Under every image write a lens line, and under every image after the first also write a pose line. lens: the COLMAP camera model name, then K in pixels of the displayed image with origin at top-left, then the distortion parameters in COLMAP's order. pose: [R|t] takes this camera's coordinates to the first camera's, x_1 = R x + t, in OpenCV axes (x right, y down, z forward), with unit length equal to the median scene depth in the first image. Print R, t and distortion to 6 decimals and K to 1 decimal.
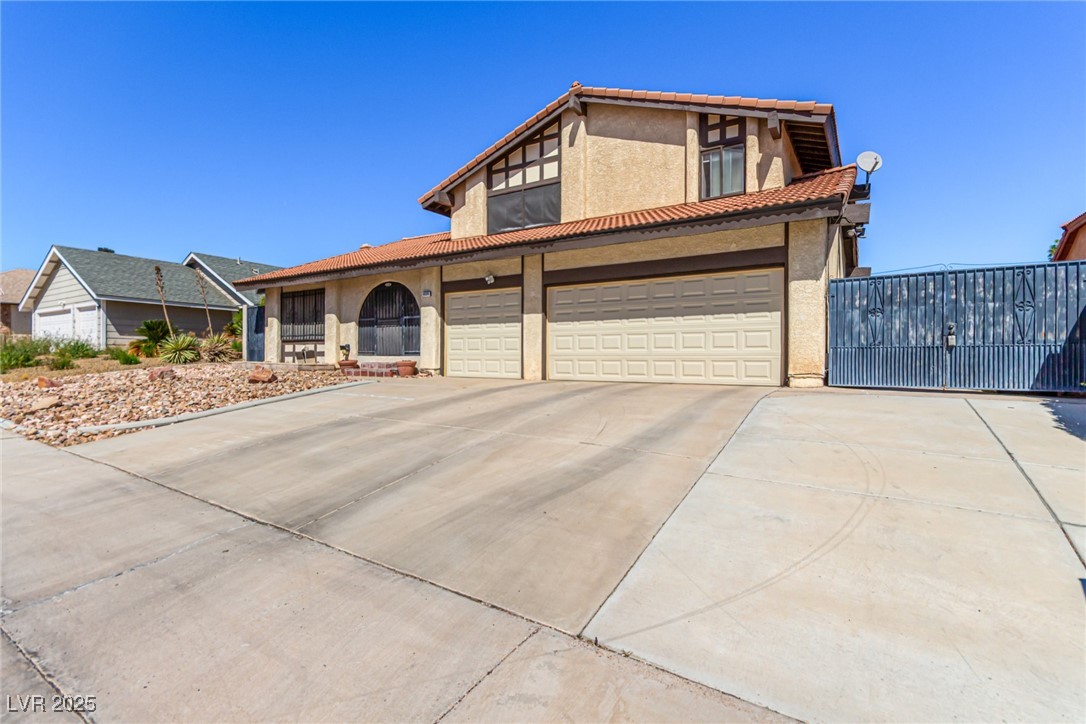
lens RADIAL K [[513.5, 0, 546.9], [0, 513.5, 354.3], [0, 0, 1]] dist [0.000201, 0.000013]
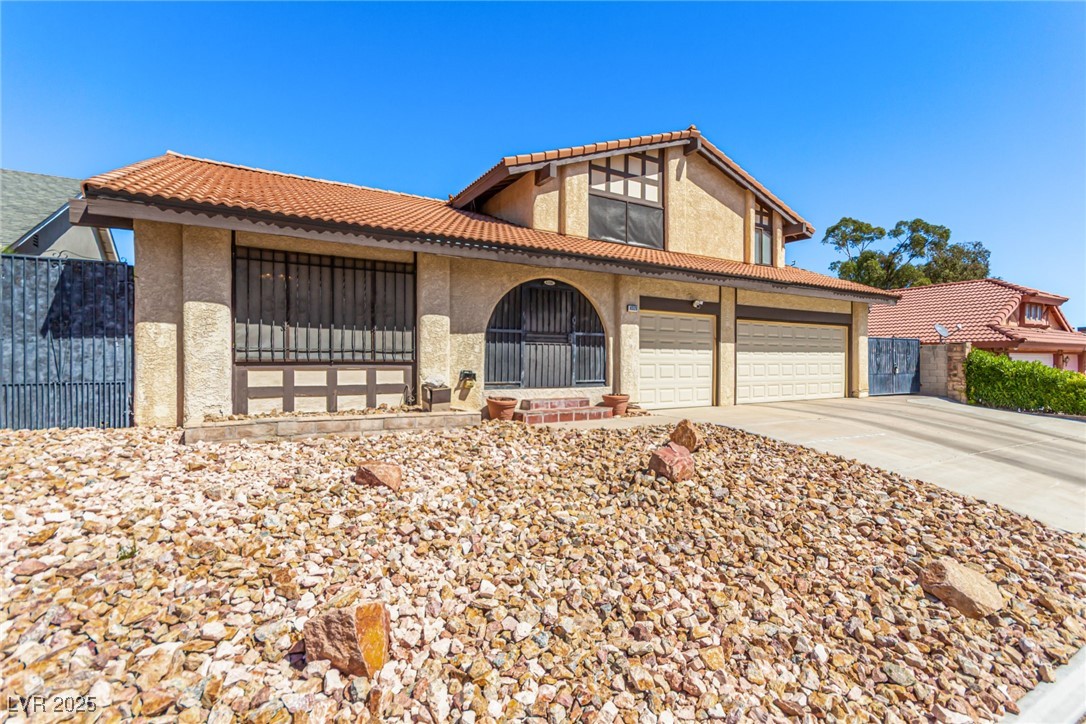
lens RADIAL K [[510.7, 0, 547.3], [0, 510.7, 362.5], [0, 0, 1]] dist [0.002245, 0.001187]
pose [[0.449217, -0.002544, 0.893419, -0.990674], [-0.005934, 0.999965, 0.005830, -0.037357], [-0.893403, -0.007920, 0.449186, 0.754447]]
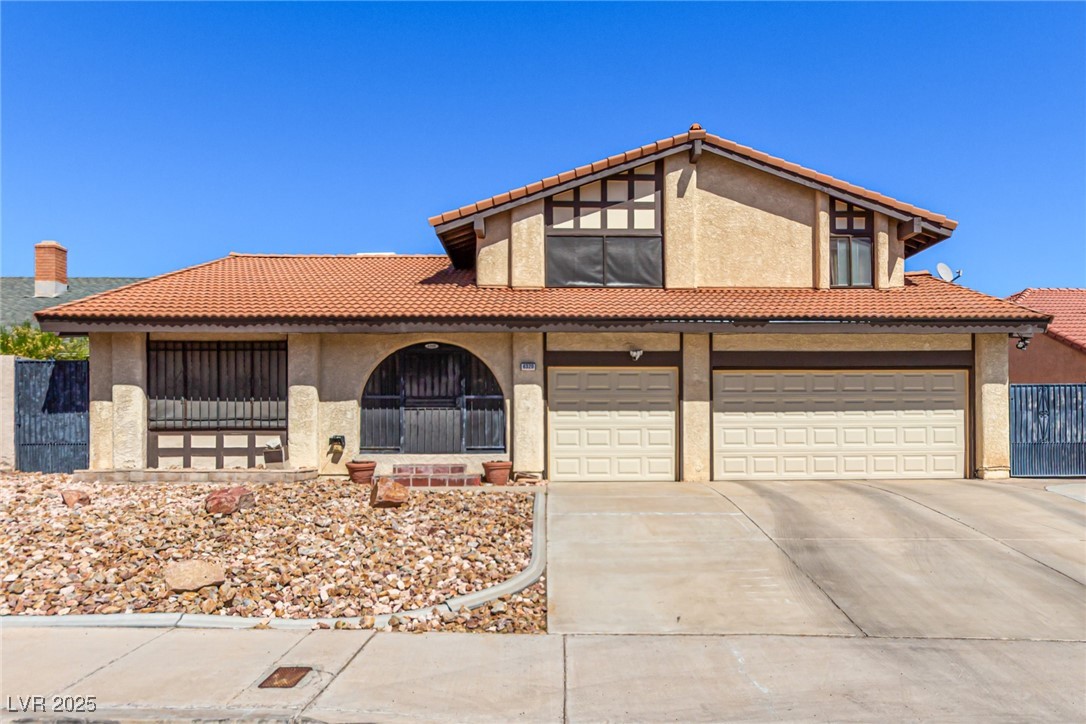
lens RADIAL K [[694.7, 0, 573.9], [0, 694.7, 430.4], [0, 0, 1]] dist [0.001240, 0.001472]
pose [[0.825779, -0.004541, 0.563976, -0.718693], [0.003114, 0.999989, 0.003493, -0.032007], [-0.563986, -0.001128, 0.825784, 0.166259]]
